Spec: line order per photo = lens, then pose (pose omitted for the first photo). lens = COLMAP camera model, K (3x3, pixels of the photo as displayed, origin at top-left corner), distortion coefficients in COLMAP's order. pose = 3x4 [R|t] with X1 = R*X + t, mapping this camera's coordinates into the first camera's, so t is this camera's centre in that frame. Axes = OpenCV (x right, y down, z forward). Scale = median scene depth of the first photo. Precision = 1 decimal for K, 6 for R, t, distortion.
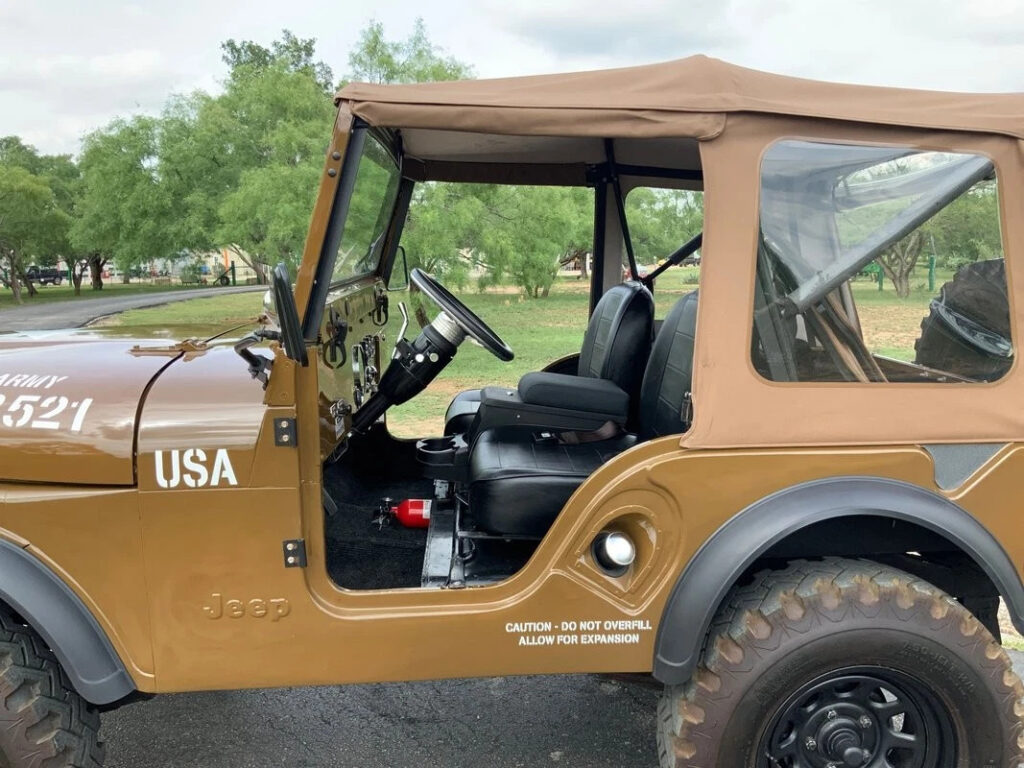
lens RADIAL K [[865.0, 0, 512.0], [0, 865.0, 384.0], [0, 0, 1]] dist [0.105383, -0.187572]
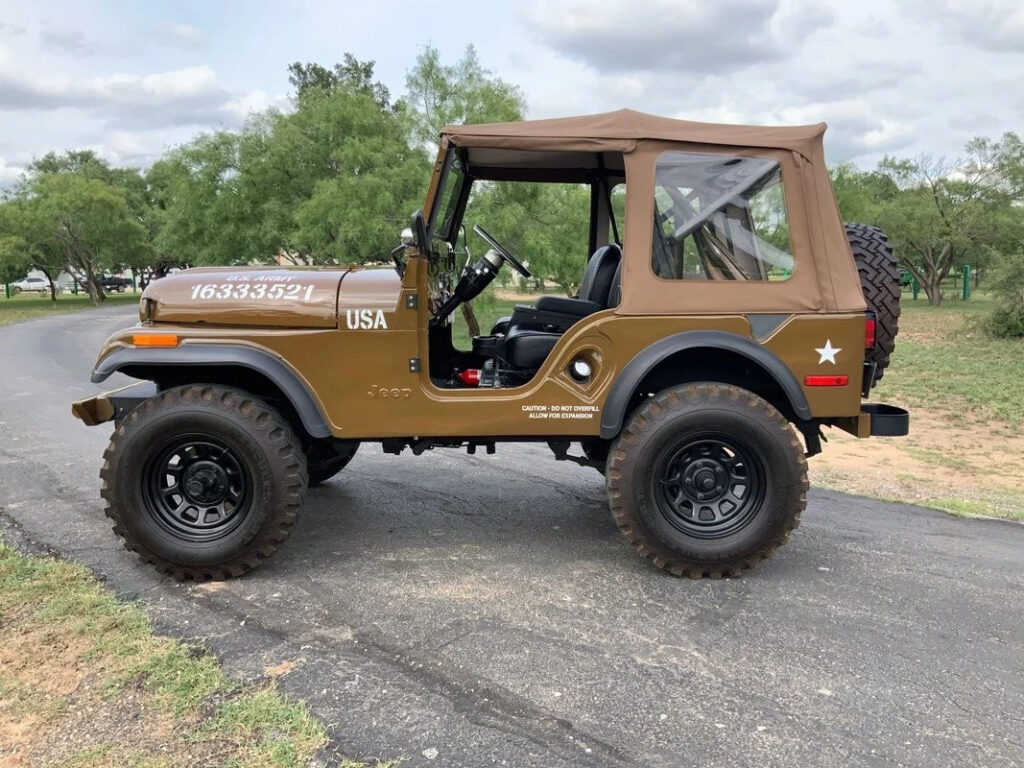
lens RADIAL K [[865.0, 0, 512.0], [0, 865.0, 384.0], [0, 0, 1]] dist [0.105383, -0.187572]
pose [[0.998700, 0.011555, -0.049648, 0.008467], [-0.012279, 0.999822, -0.014297, 0.033644], [0.049474, 0.014888, 0.998664, -0.119422]]
